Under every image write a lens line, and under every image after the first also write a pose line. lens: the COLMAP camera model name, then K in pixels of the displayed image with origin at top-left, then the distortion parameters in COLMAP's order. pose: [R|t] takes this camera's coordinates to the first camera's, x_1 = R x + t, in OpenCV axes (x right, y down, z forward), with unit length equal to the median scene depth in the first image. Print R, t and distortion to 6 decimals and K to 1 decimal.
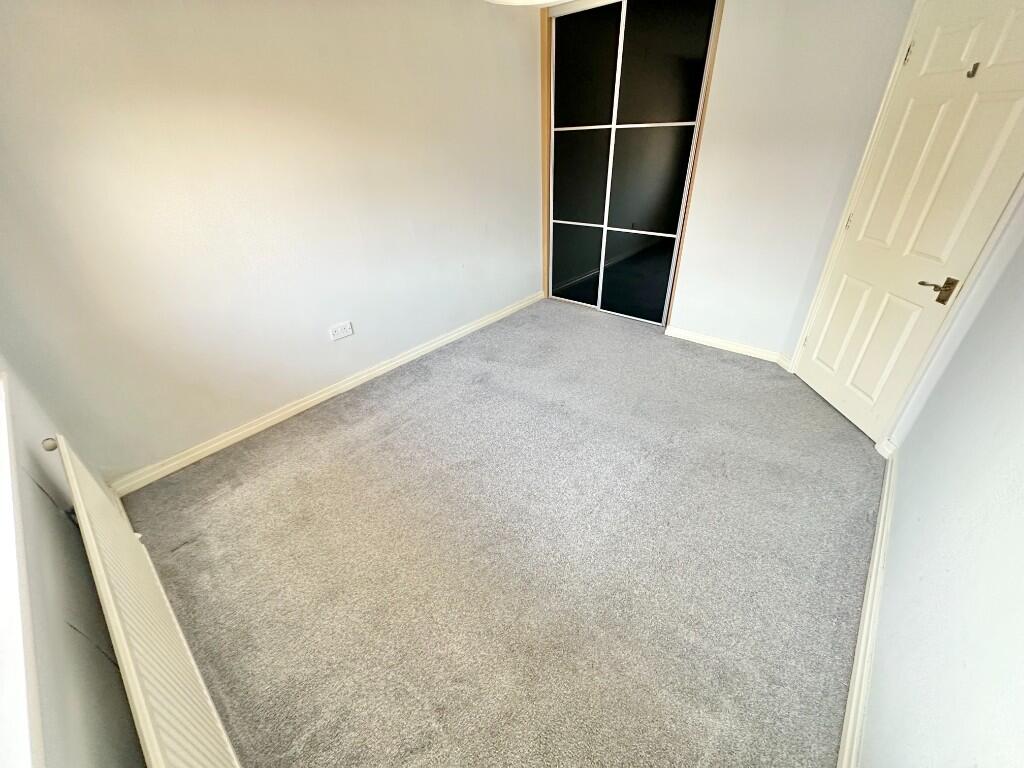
lens RADIAL K [[407.9, 0, 512.4], [0, 407.9, 384.2], [0, 0, 1]] dist [-0.001814, 0.000798]
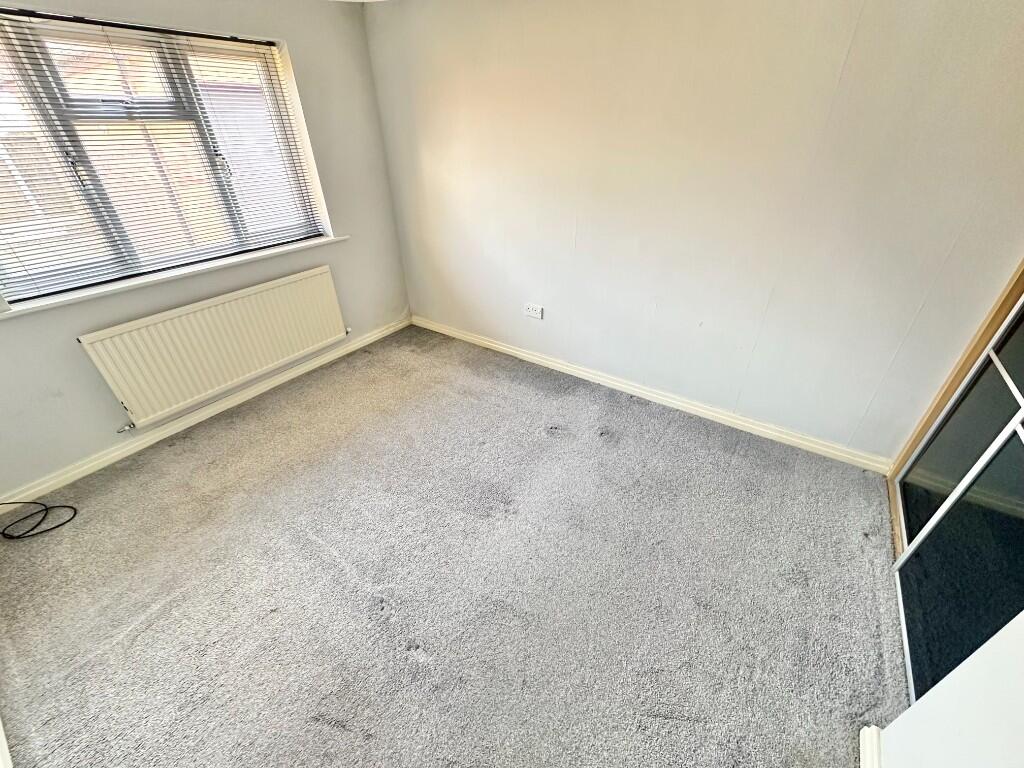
lens RADIAL K [[407.9, 0, 513.4], [0, 407.9, 383.2], [0, 0, 1]] dist [-0.001814, 0.000798]
pose [[0.095740, 0.560442, -0.822641, 0.541851], [-0.505205, 0.739442, 0.444965, -0.413625], [0.857672, 0.373001, 0.353932, 0.590430]]
